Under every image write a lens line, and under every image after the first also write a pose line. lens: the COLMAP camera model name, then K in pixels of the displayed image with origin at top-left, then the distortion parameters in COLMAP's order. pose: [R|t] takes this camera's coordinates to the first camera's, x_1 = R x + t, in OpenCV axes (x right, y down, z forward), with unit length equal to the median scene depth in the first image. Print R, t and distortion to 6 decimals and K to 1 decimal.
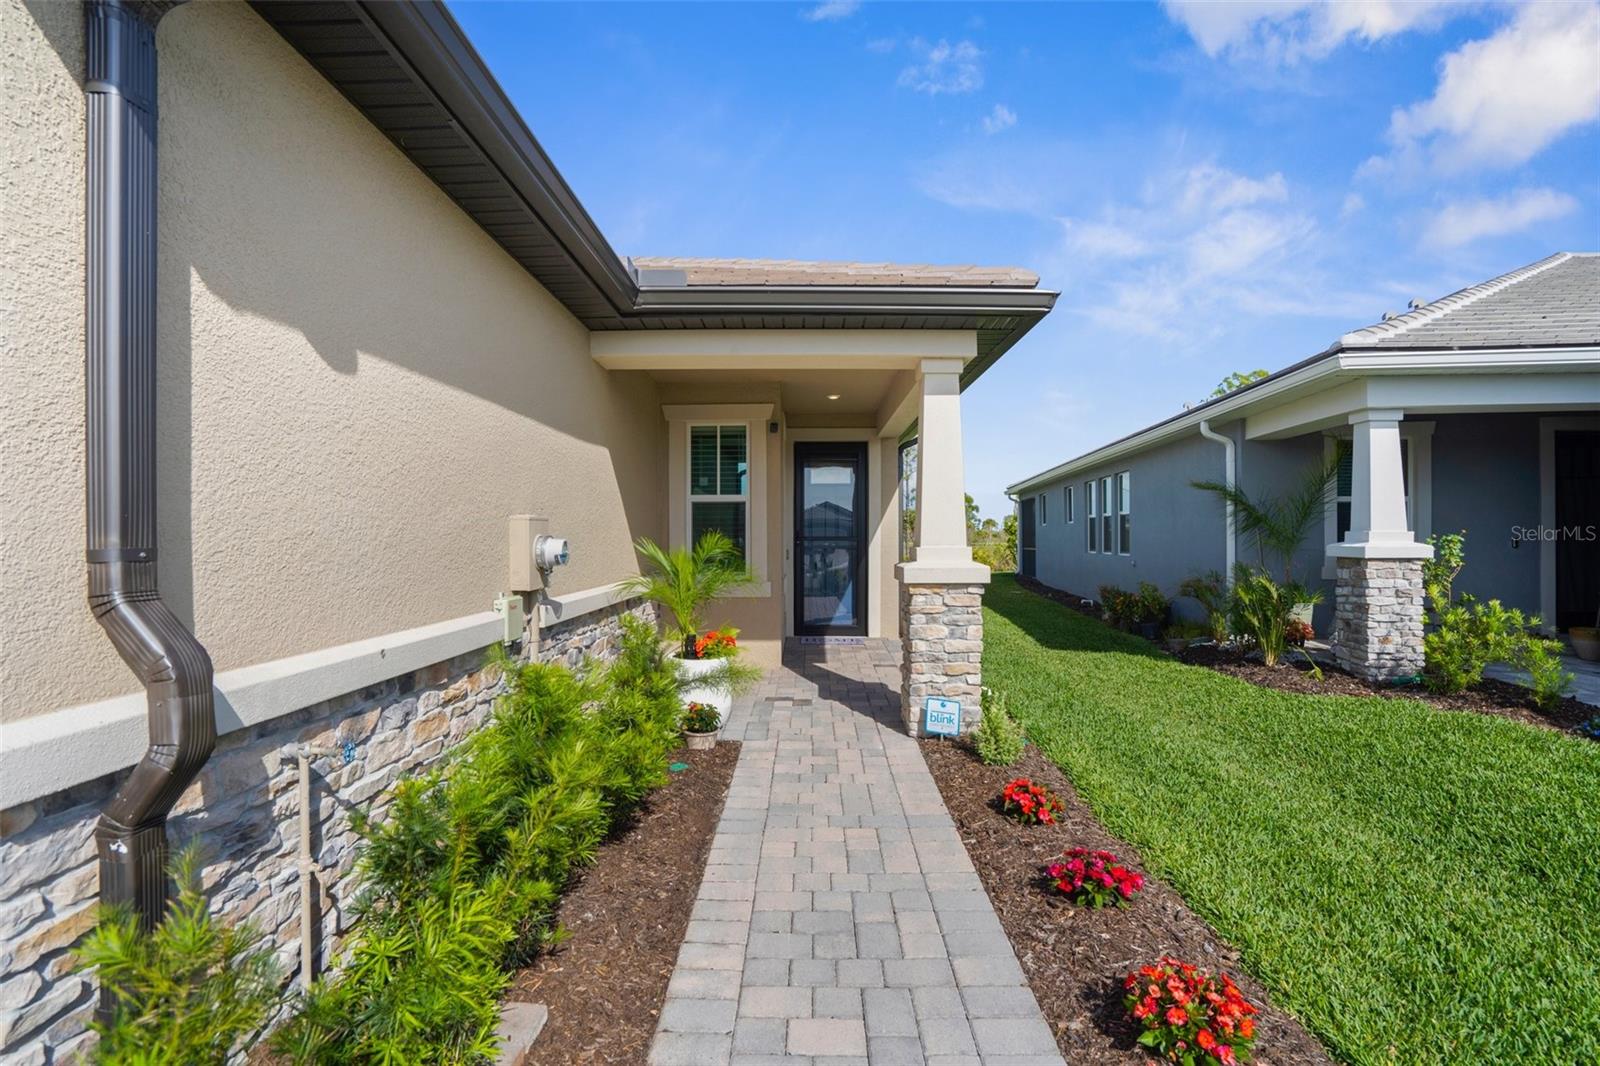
lens RADIAL K [[742.3, 0, 792.5], [0, 742.3, 534.7], [0, 0, 1]] dist [-0.003879, 0.006195]
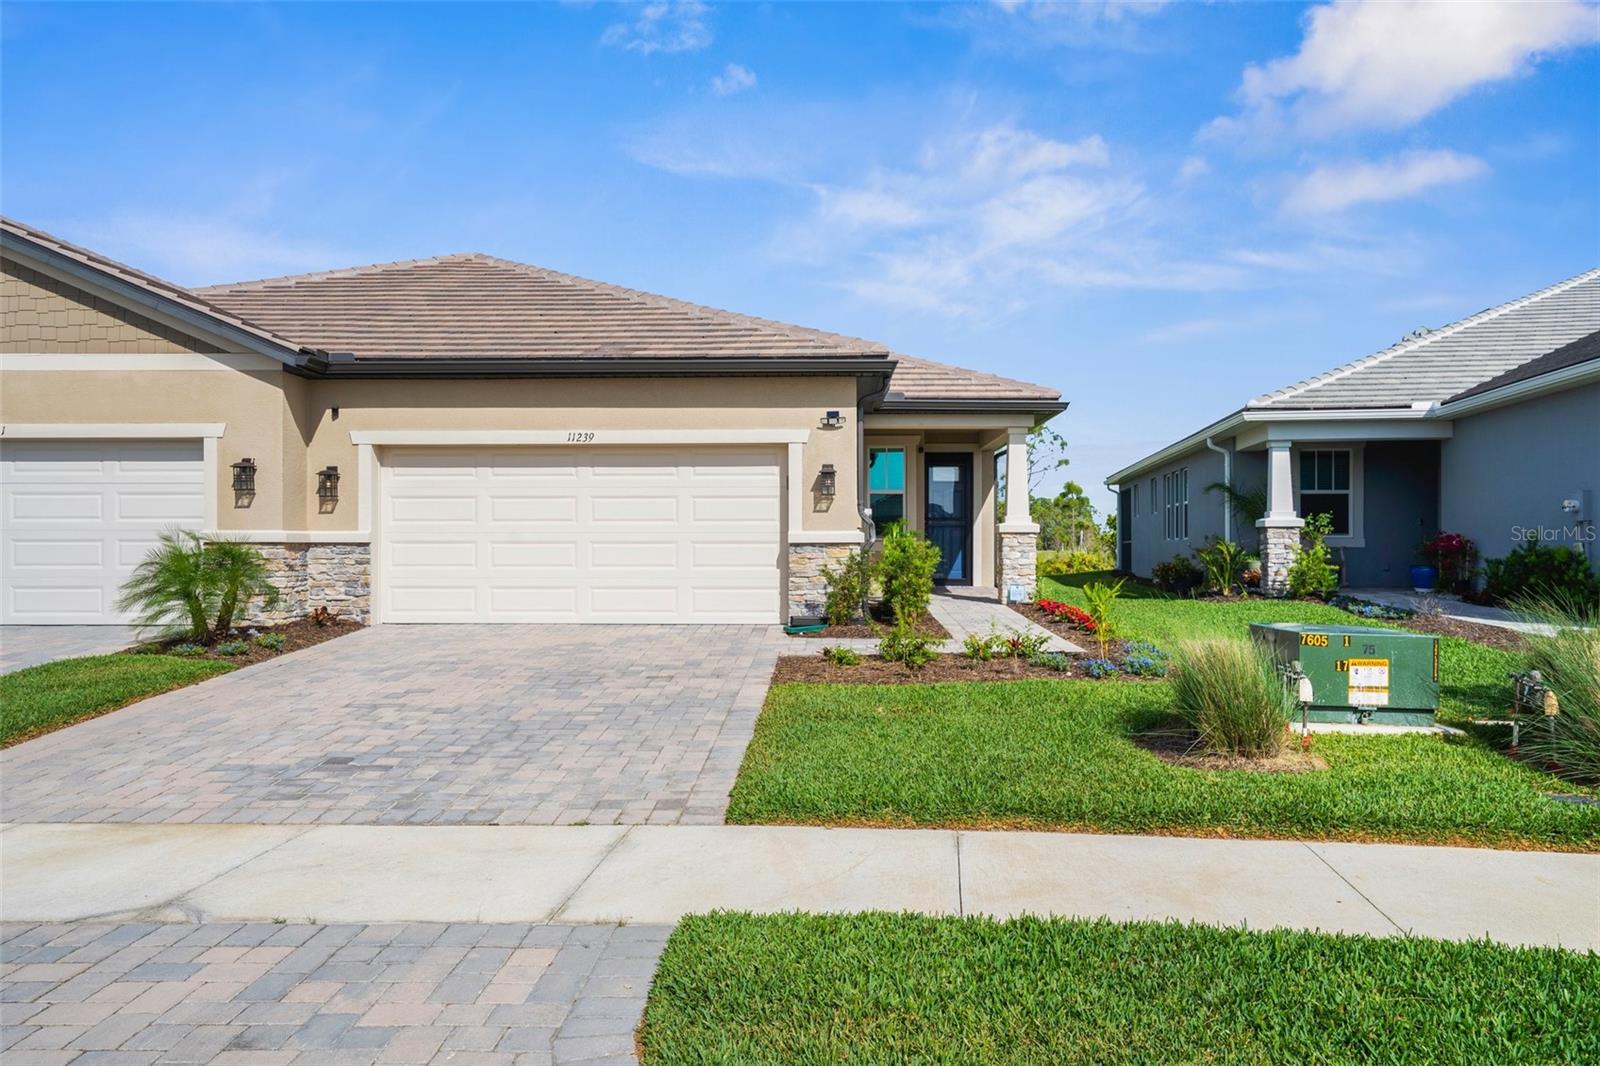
lens RADIAL K [[1017.1, 0, 800.0], [0, 1017.1, 533.0], [0, 0, 1]] dist [0.016509, -0.000184]
pose [[0.999311, 0.002277, -0.037036, -0.230256], [-0.002483, 0.999982, -0.005512, 0.062246], [0.037023, 0.005600, 0.999299, -1.427476]]
